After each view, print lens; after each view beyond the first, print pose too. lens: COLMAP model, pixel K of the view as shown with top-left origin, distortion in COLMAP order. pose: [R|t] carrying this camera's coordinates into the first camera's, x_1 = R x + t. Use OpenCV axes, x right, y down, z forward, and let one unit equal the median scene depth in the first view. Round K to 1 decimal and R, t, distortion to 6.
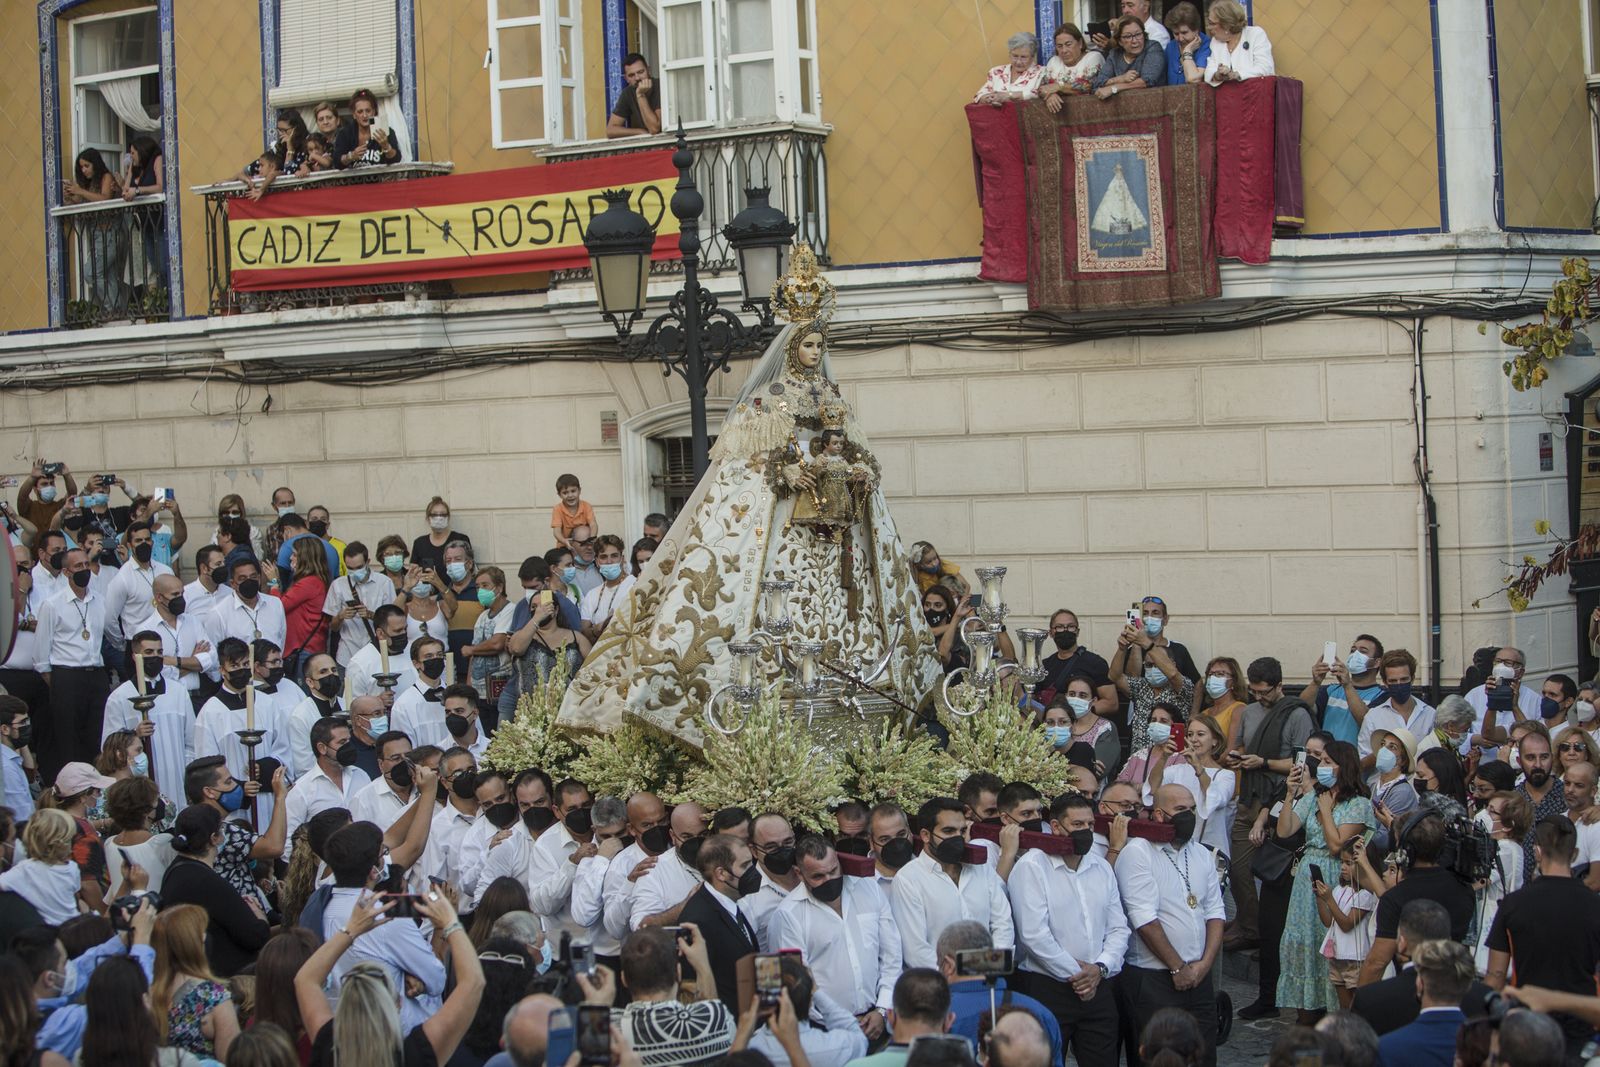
lens RADIAL K [[3334.3, 0, 800.0], [0, 3334.3, 533.5], [0, 0, 1]] dist [-0.325009, 0.571413]
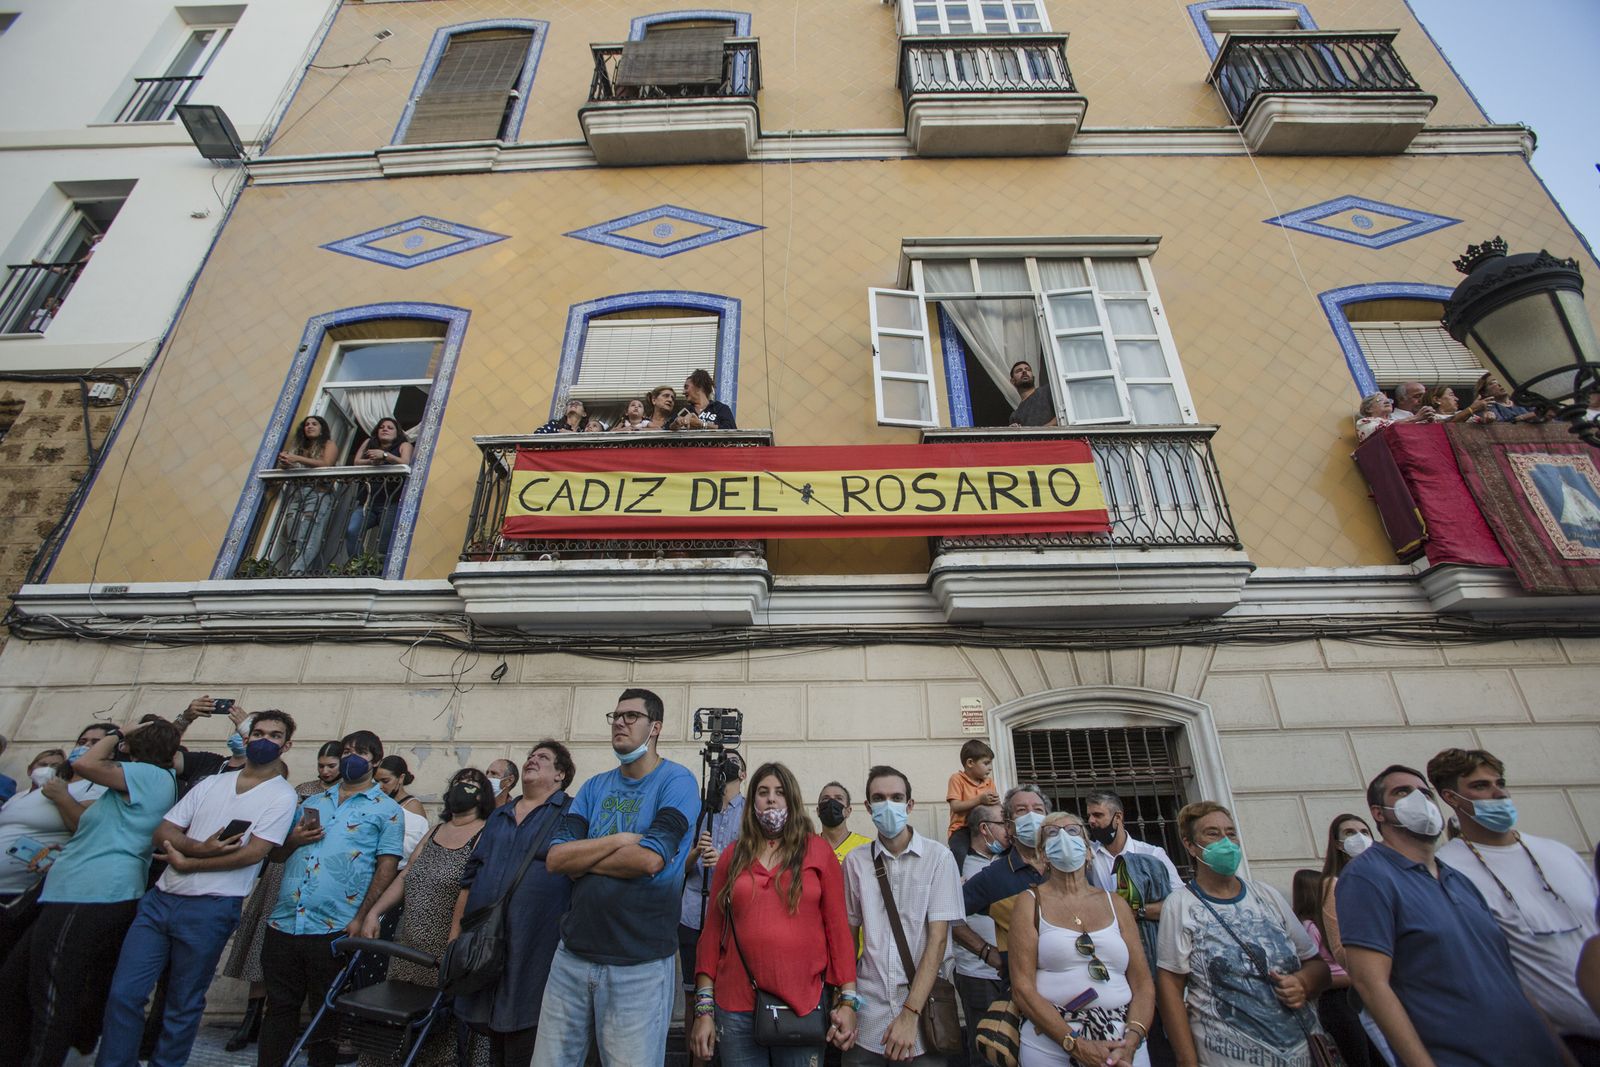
lens RADIAL K [[728.5, 0, 796.6], [0, 728.5, 546.8], [0, 0, 1]] dist [-0.068445, 0.026448]
pose [[0.847493, 0.265678, 0.459534, -0.207875], [-0.010439, 0.873902, -0.485991, 0.026768], [-0.530705, 0.407076, 0.743399, 0.868485]]
